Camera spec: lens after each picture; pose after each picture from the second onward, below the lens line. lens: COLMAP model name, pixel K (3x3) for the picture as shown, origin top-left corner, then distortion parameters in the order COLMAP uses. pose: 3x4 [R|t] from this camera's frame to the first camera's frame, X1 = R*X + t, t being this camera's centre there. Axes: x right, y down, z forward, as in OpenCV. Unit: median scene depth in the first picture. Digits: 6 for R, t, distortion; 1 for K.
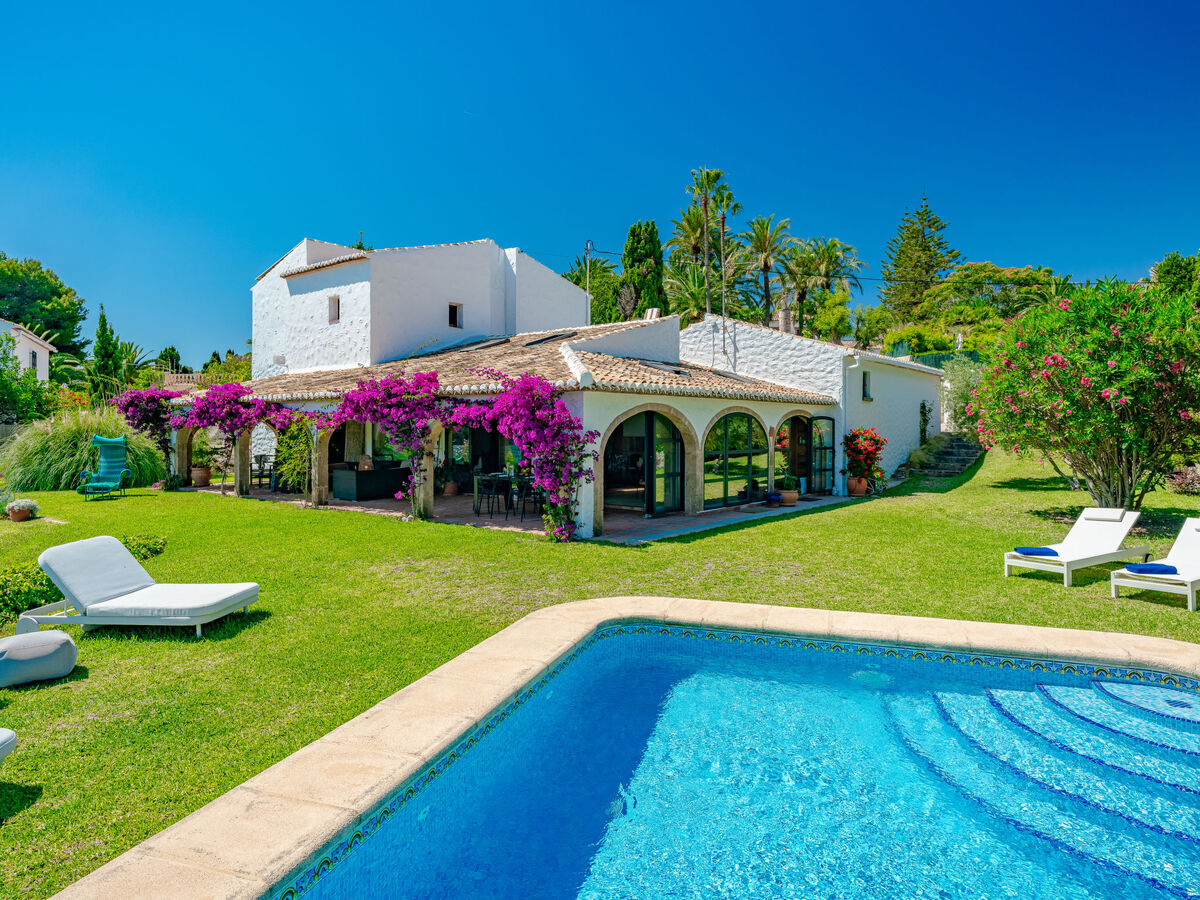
lens RADIAL K [[740.2, 0, 600.0], [0, 740.2, 450.0], [0, 0, 1]] dist [-0.003624, -0.002496]
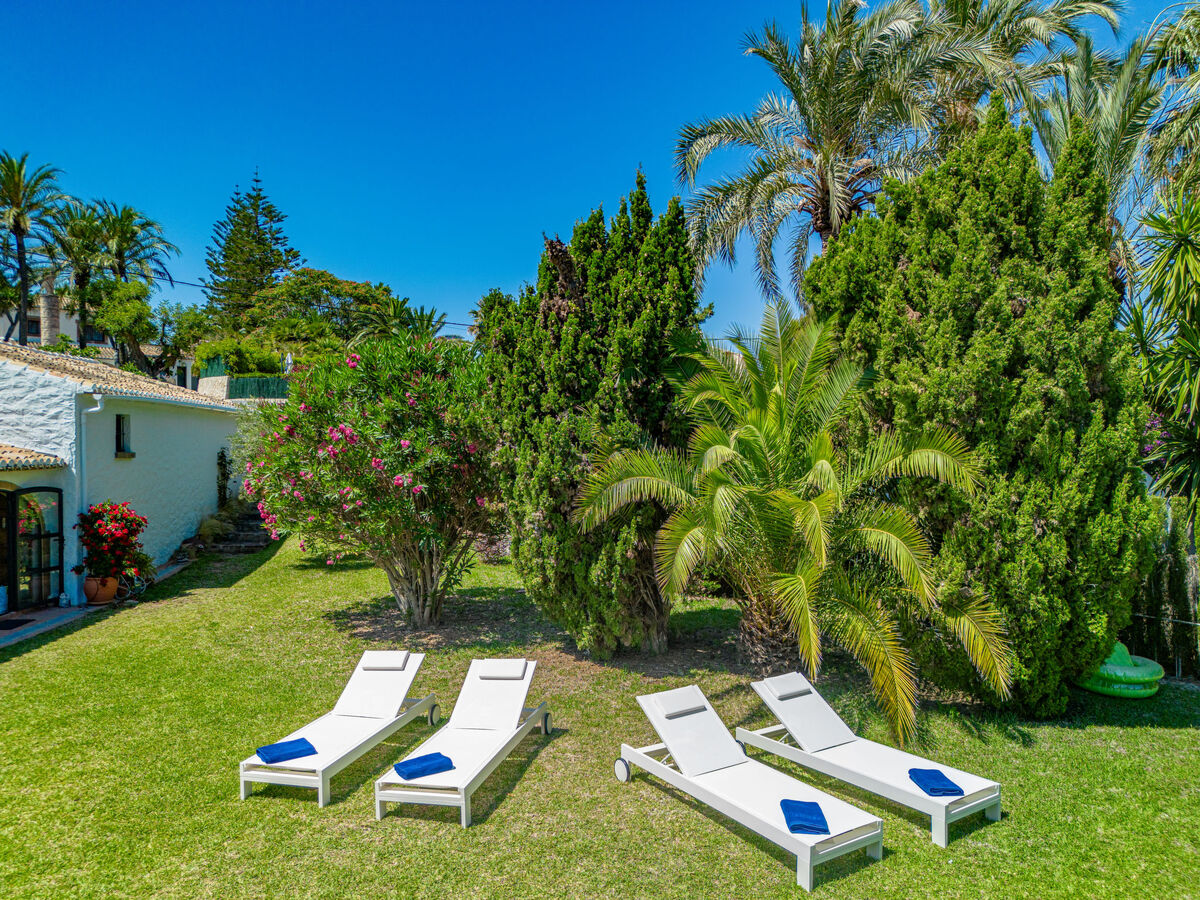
lens RADIAL K [[740.2, 0, 600.0], [0, 740.2, 450.0], [0, 0, 1]] dist [-0.003624, -0.002496]
pose [[0.719375, -0.023050, 0.694239, 0.204415], [0.003379, 0.999554, 0.029685, -0.093611], [-0.694614, -0.019009, 0.719132, 0.197486]]
